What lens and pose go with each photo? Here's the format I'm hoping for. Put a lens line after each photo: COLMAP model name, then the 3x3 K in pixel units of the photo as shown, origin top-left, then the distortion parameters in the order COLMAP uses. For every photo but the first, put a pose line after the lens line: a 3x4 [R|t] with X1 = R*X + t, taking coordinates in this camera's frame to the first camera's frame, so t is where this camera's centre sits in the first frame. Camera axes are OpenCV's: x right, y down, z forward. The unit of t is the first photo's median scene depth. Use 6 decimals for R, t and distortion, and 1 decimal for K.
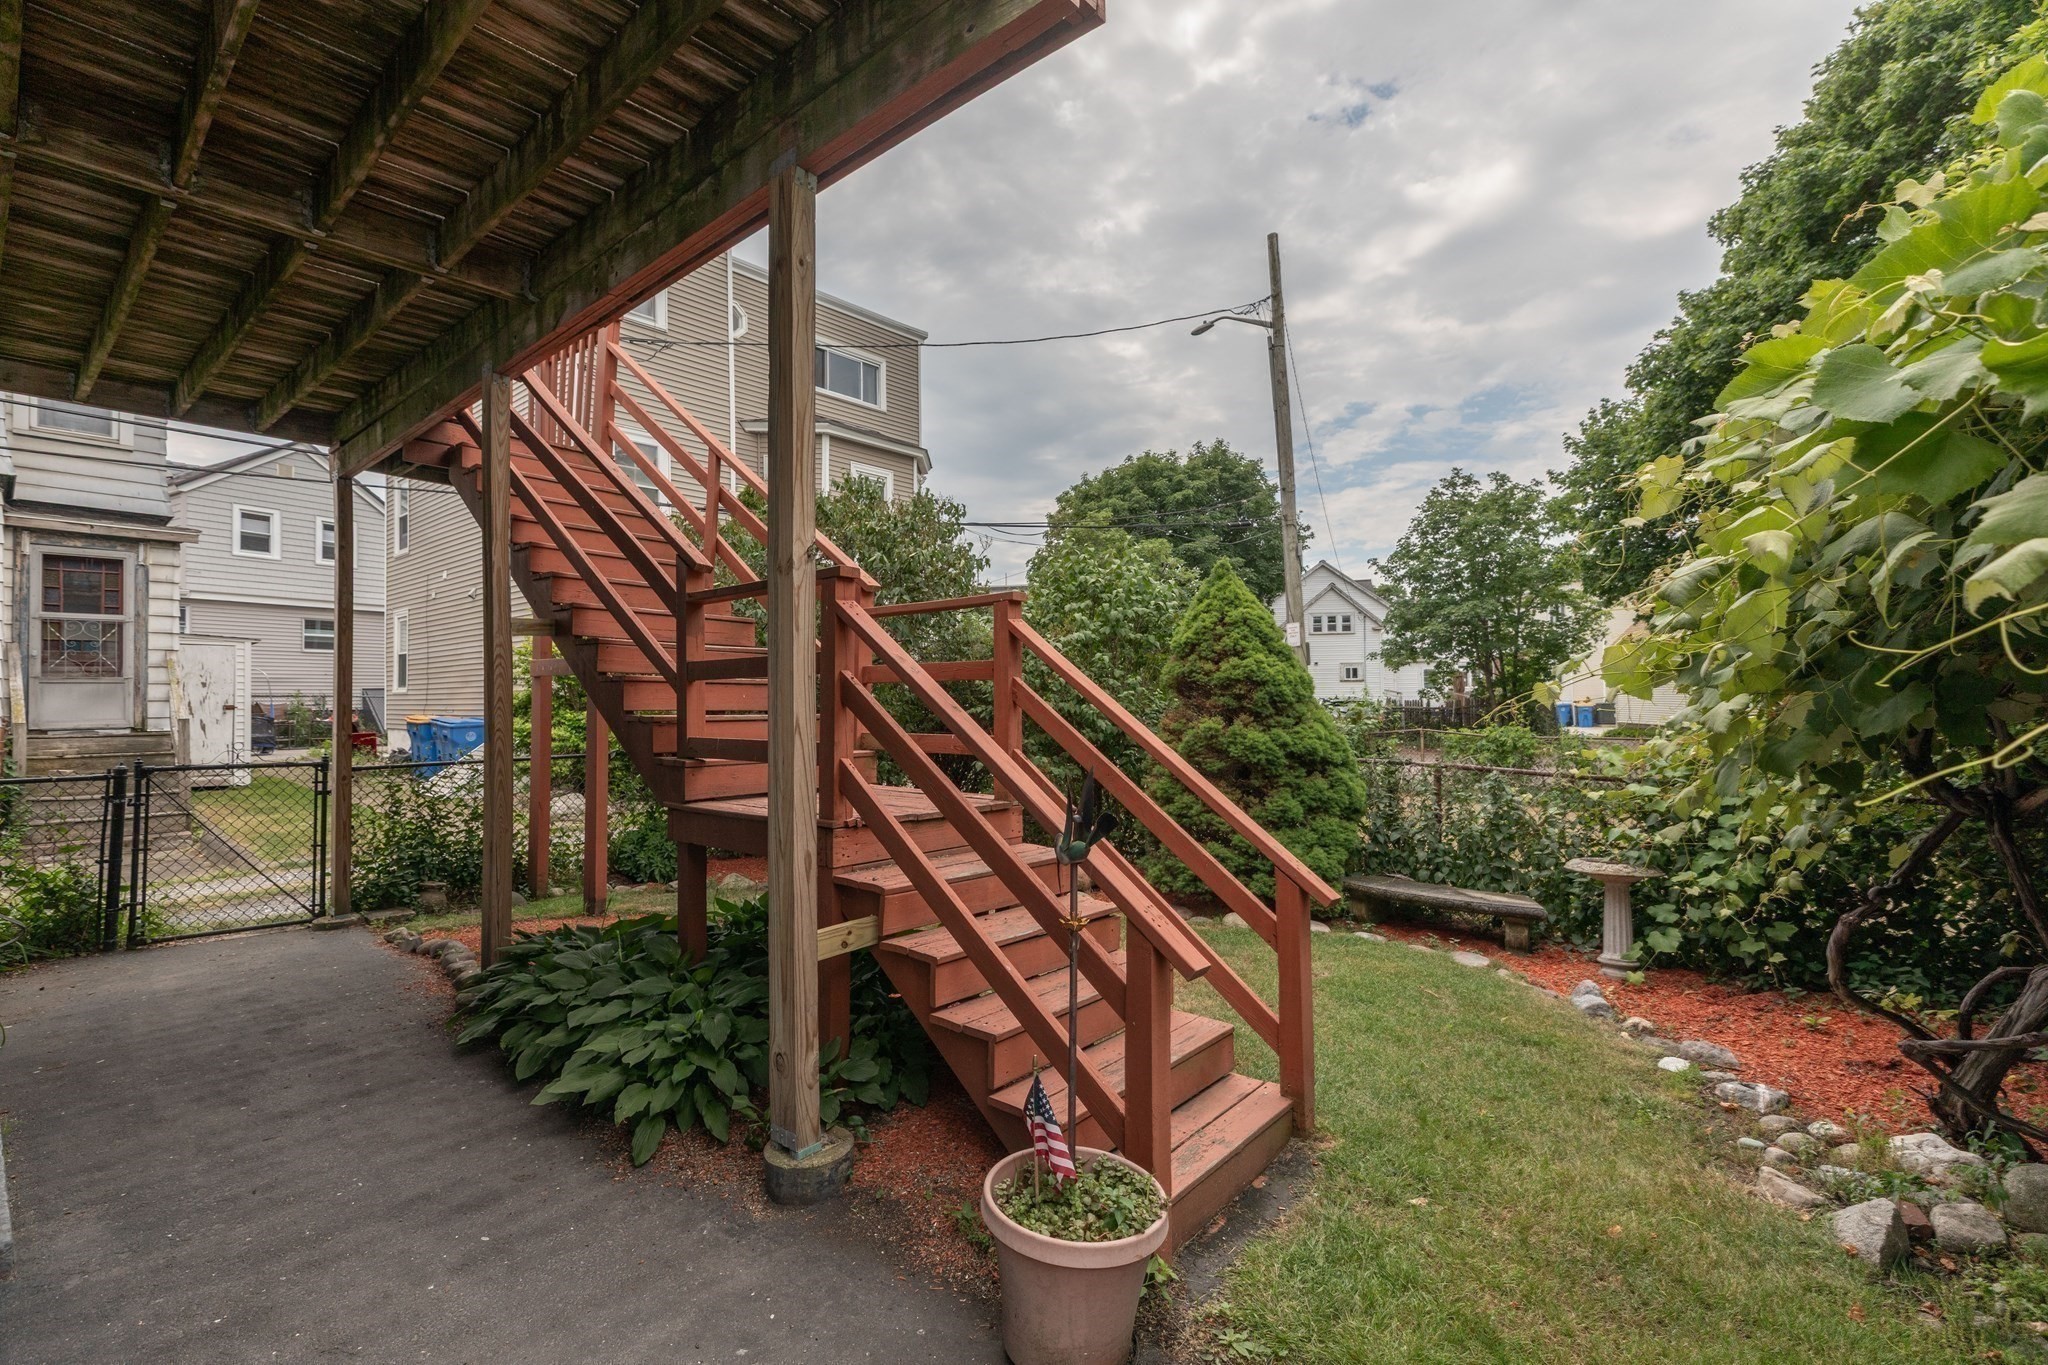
lens RADIAL K [[920.7, 0, 1021.1], [0, 920.7, 687.5], [0, 0, 1]] dist [-0.001187, -0.000186]
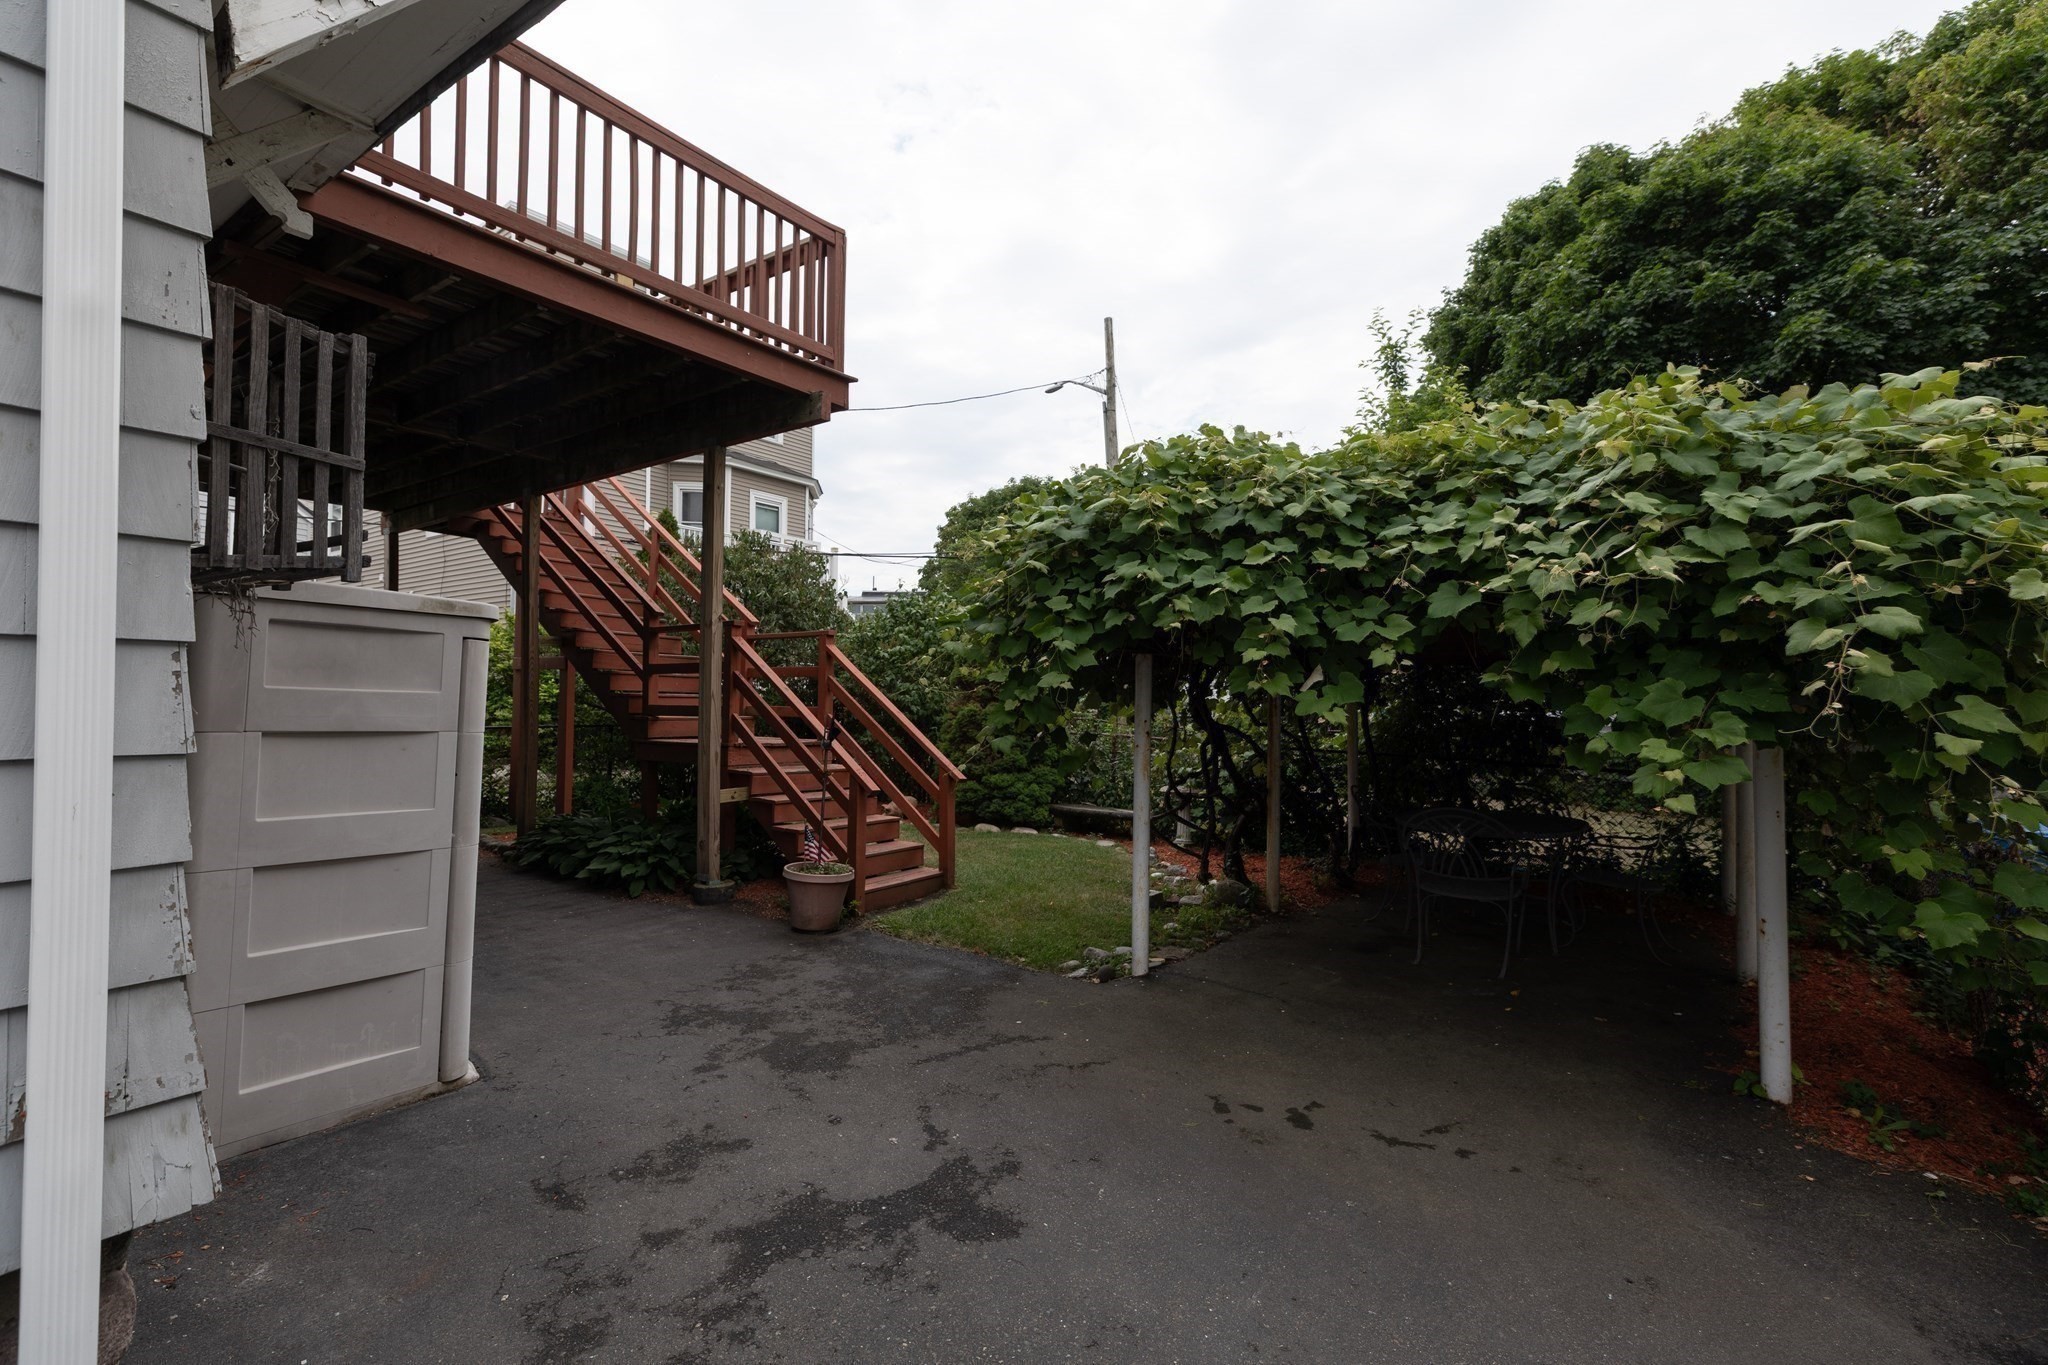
lens RADIAL K [[920.7, 0, 1026.8], [0, 920.7, 683.3], [0, 0, 1]] dist [-0.001187, -0.000186]
pose [[0.993879, 0.018267, 0.108950, 0.201504], [-0.017677, 0.999823, -0.006378, 0.010008], [-0.109047, 0.004413, 0.994027, -0.974407]]
